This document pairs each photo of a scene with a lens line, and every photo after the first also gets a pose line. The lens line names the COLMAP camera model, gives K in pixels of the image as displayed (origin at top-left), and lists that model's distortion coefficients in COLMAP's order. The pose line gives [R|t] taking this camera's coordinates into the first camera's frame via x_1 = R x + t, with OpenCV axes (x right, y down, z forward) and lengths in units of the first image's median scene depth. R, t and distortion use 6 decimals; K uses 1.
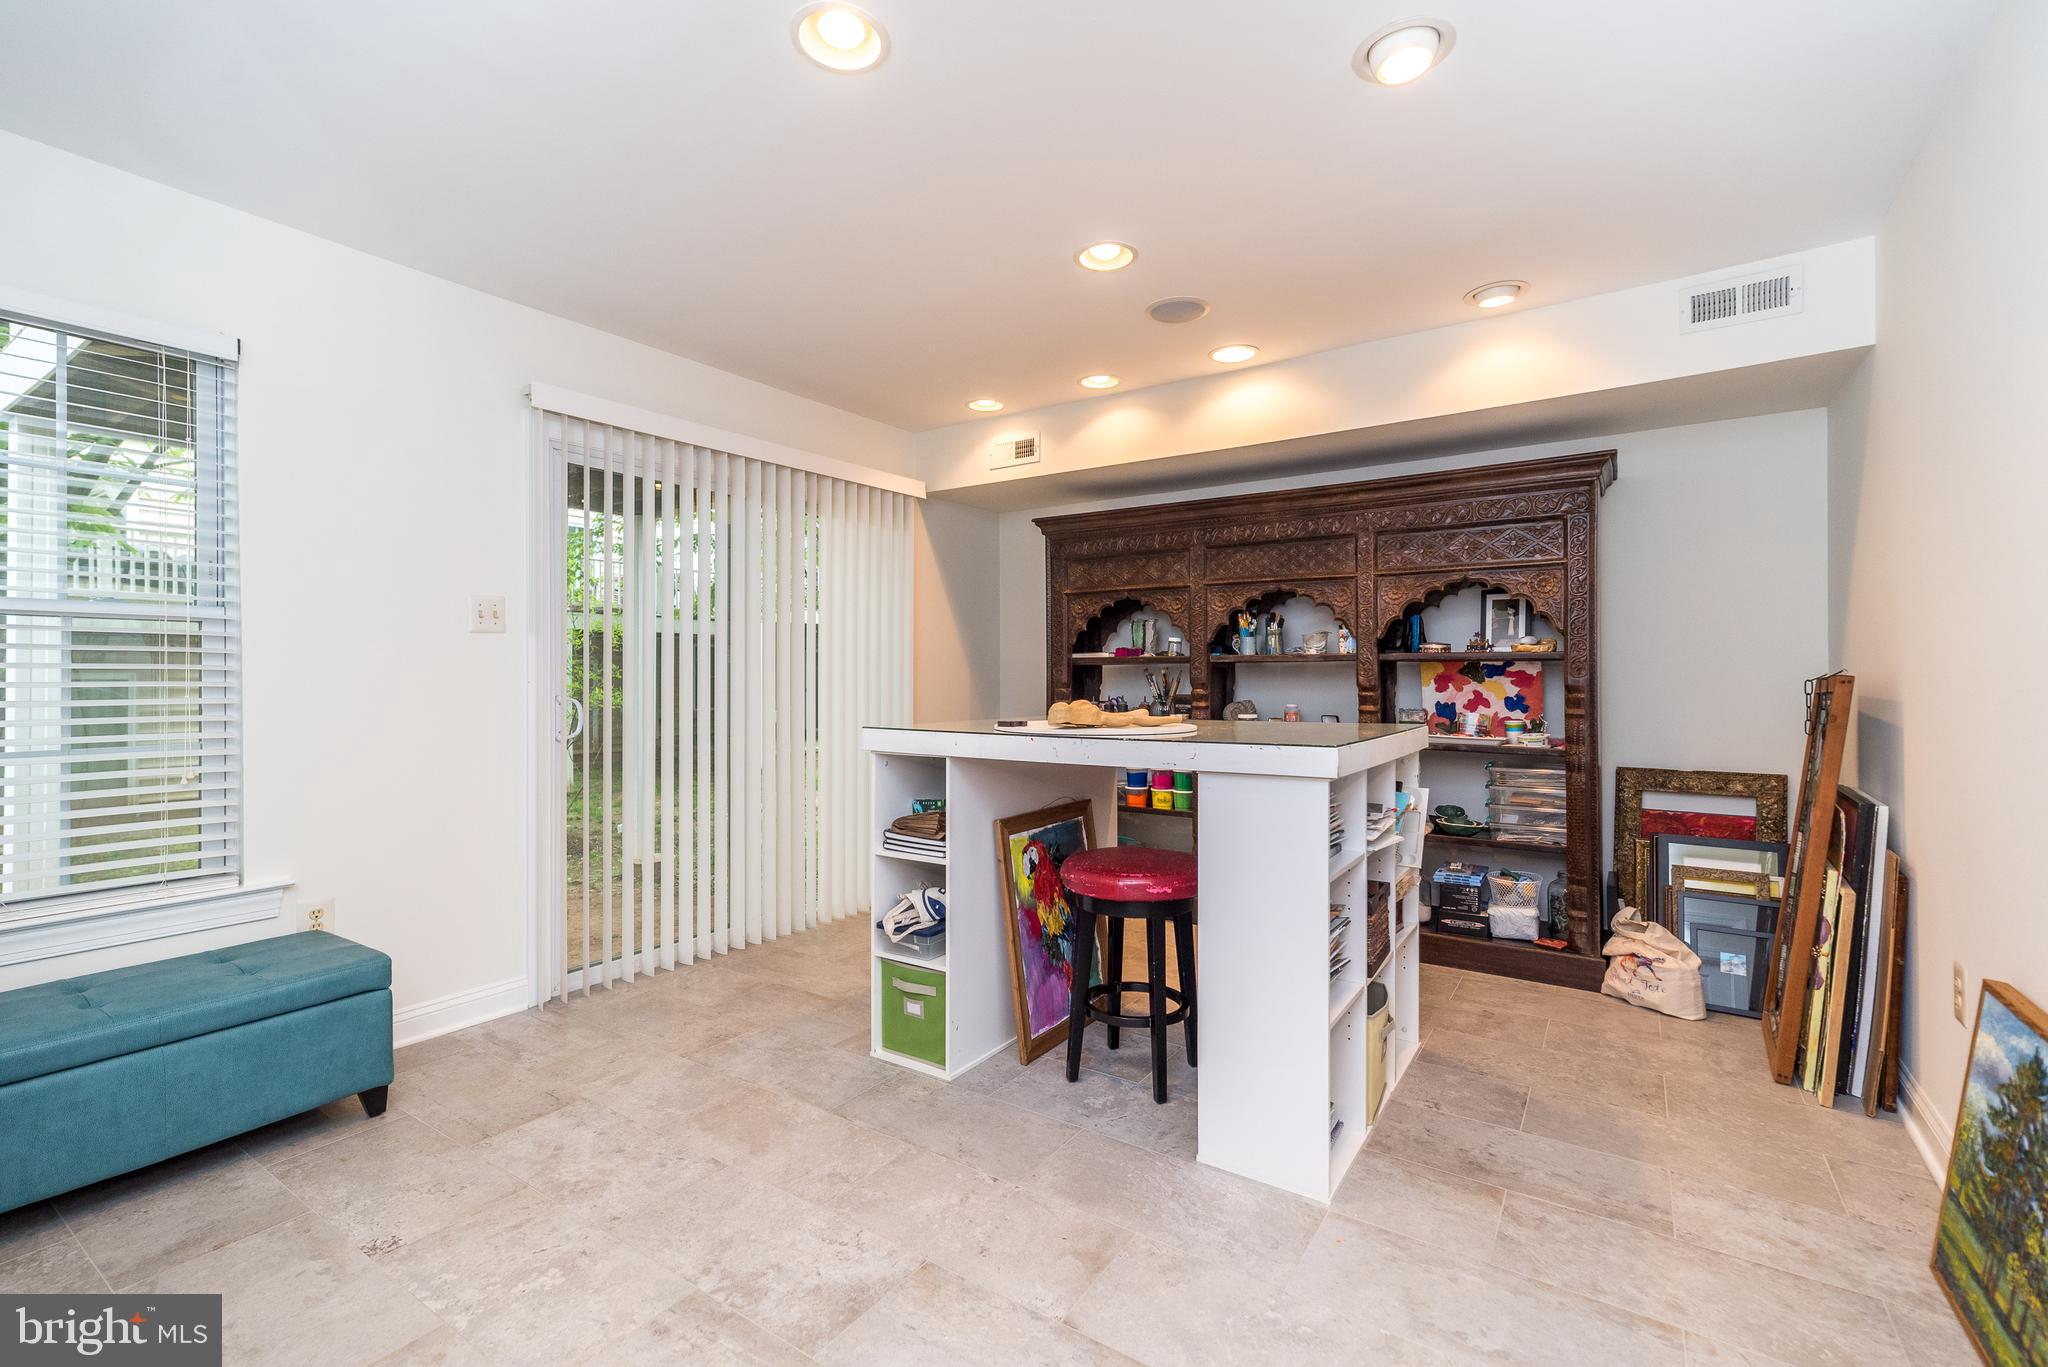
lens RADIAL K [[891.9, 0, 1017.5], [0, 891.9, 675.5], [0, 0, 1]] dist [0.008197, -0.000257]
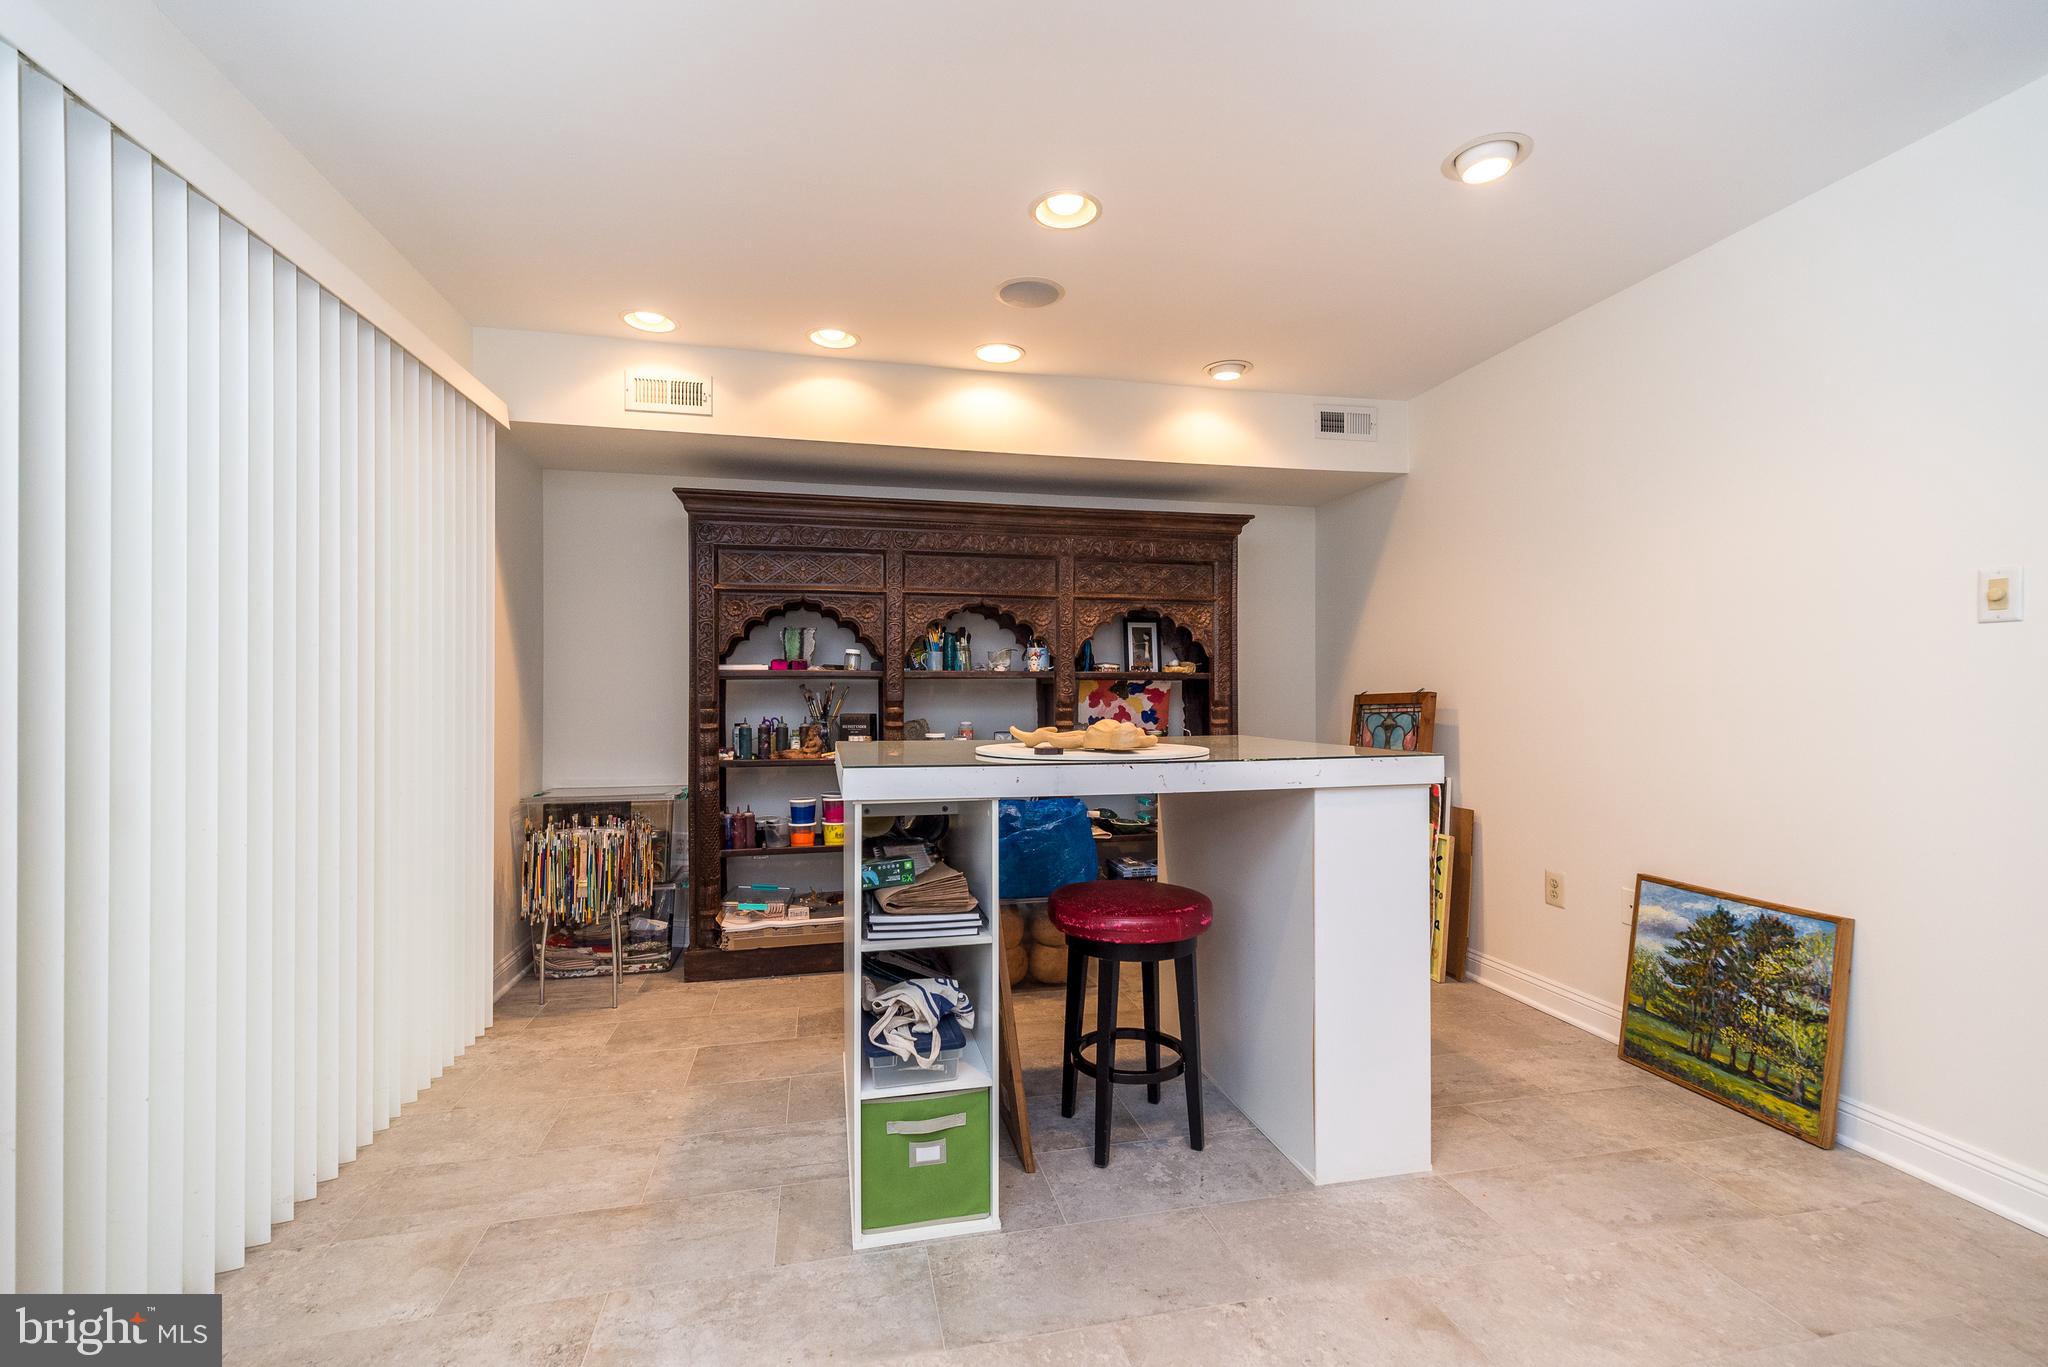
lens RADIAL K [[891.9, 0, 1024.3], [0, 891.9, 695.5], [0, 0, 1]] dist [0.008197, -0.000257]
pose [[0.682212, -0.002006, 0.731152, -0.417780], [0.000805, 0.999998, 0.001993, 0.001503], [-0.731154, -0.000771, 0.682212, 0.321179]]
